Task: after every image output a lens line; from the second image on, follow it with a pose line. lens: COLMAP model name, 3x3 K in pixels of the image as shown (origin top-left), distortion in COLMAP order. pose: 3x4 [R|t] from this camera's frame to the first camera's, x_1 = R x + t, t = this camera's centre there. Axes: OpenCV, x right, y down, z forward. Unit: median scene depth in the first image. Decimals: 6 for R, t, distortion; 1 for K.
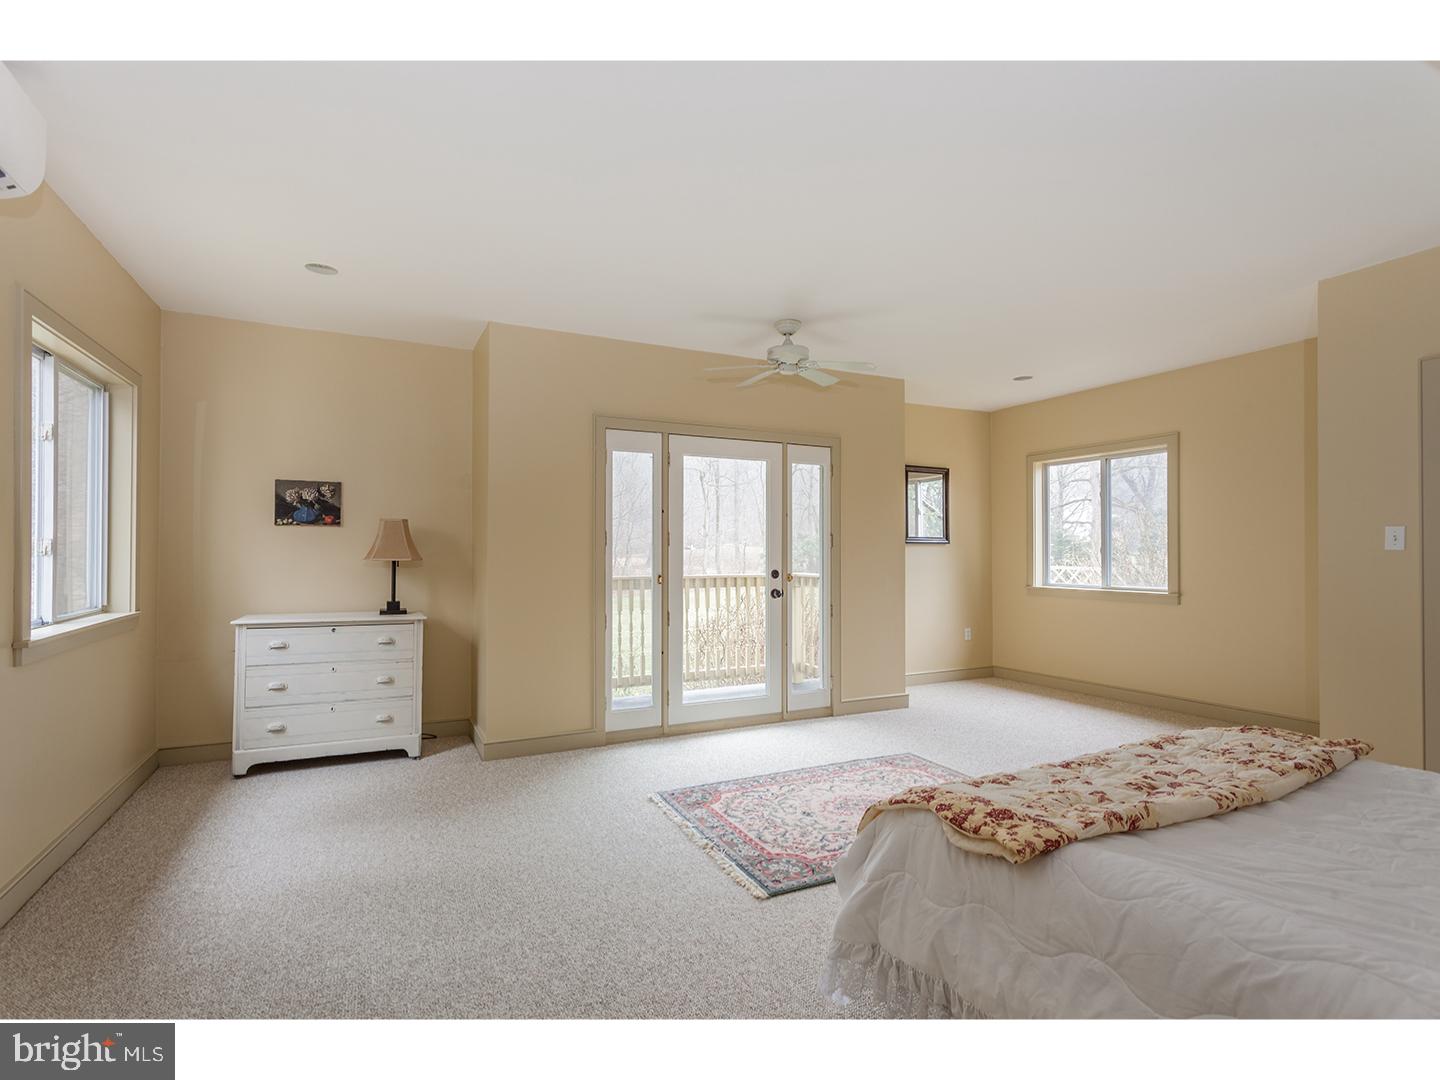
lens RADIAL K [[697.7, 0, 713.0], [0, 697.7, 541.4], [0, 0, 1]] dist [-0.003241, -0.000097]
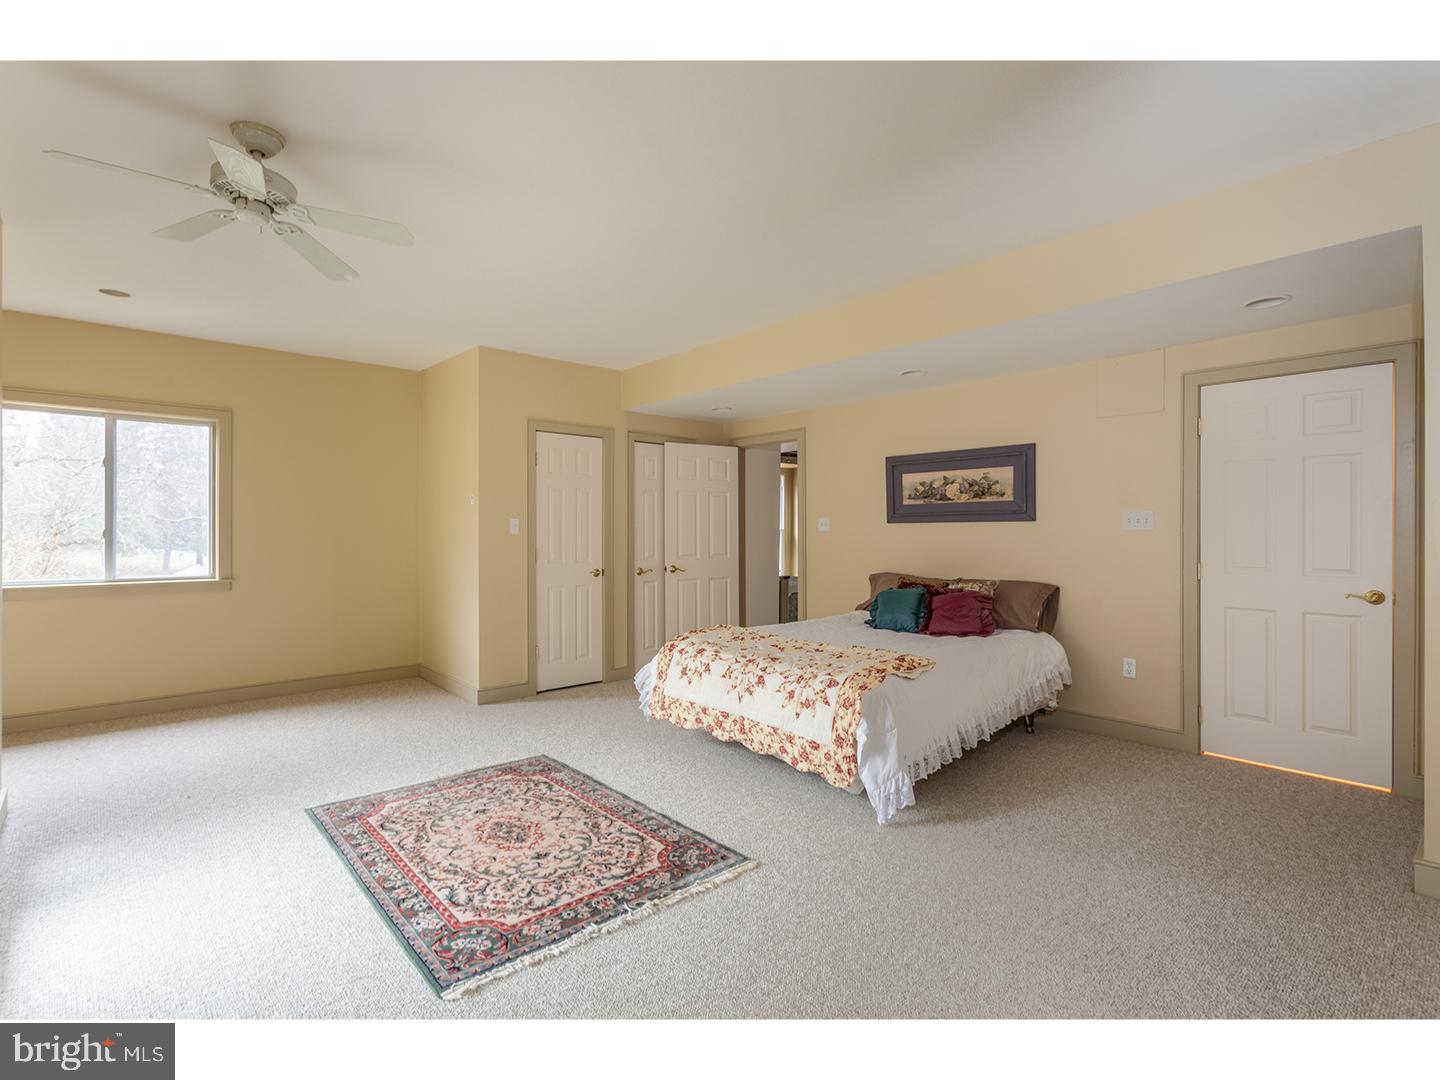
lens RADIAL K [[697.7, 0, 713.0], [0, 697.7, 541.4], [0, 0, 1]] dist [-0.003241, -0.000097]
pose [[-0.272360, -0.009998, 0.962144, -0.515473], [-0.011113, 0.999912, 0.007244, 0.011272], [-0.962131, -0.008719, -0.272447, 0.760327]]
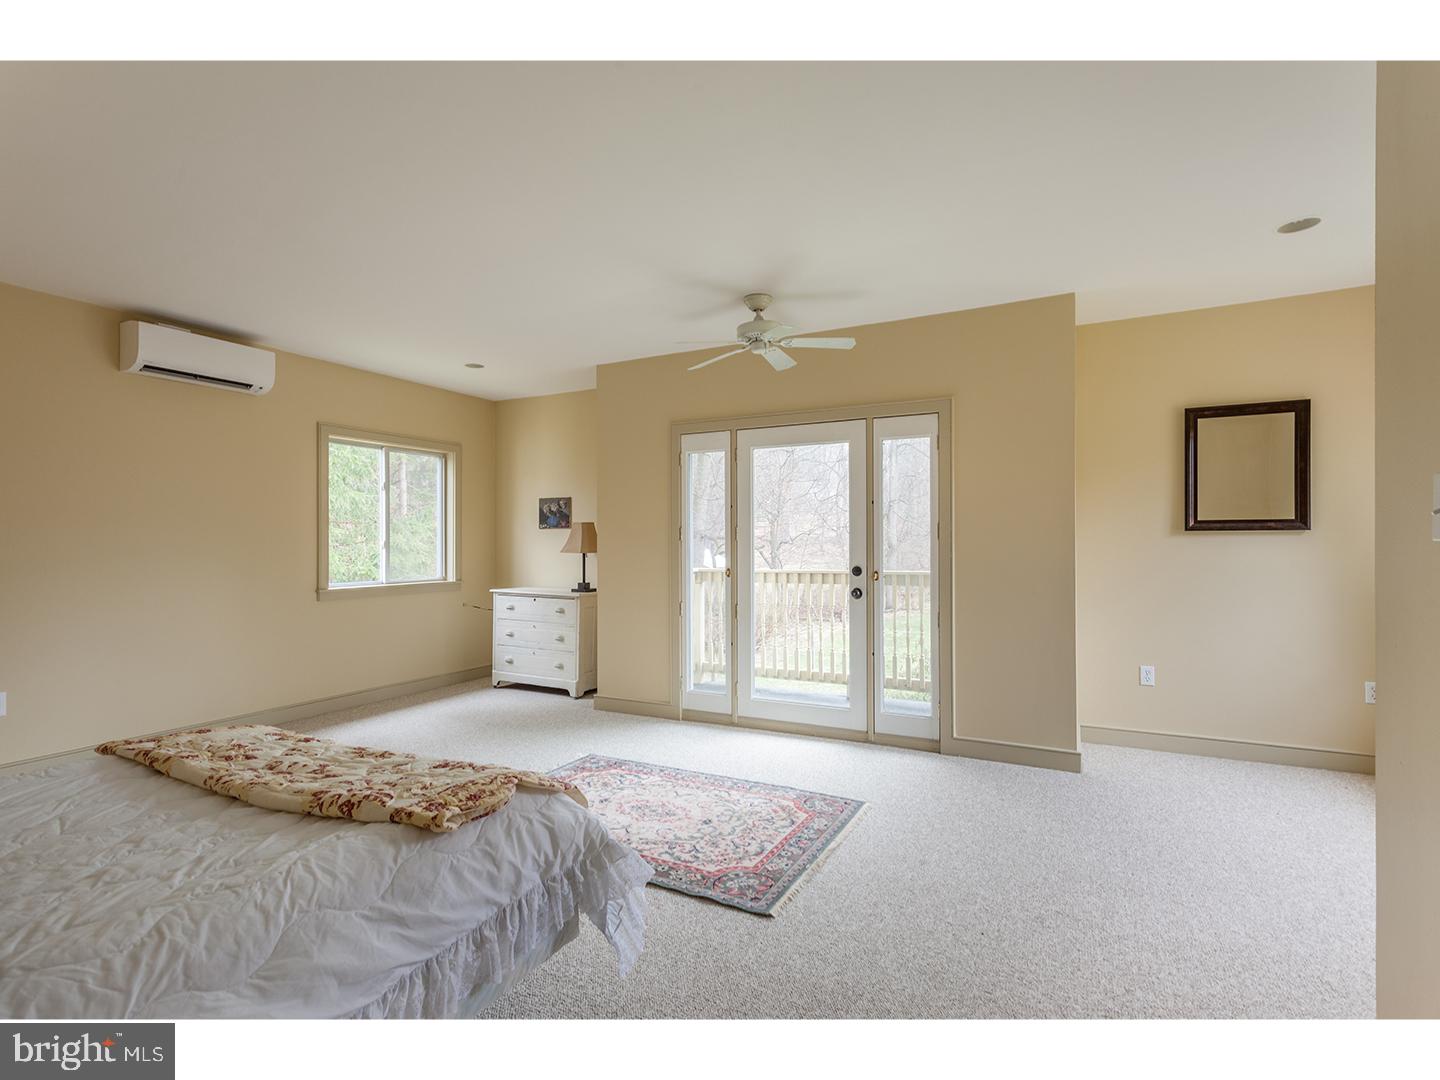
lens RADIAL K [[705.2, 0, 704.1], [0, 705.2, 538.3], [0, 0, 1]] dist [-0.006099, -0.000033]
pose [[0.585597, -0.011020, -0.810528, 0.788089], [0.015028, 0.999883, -0.002737, 0.006796], [0.810463, -0.010578, 0.585694, 0.379077]]
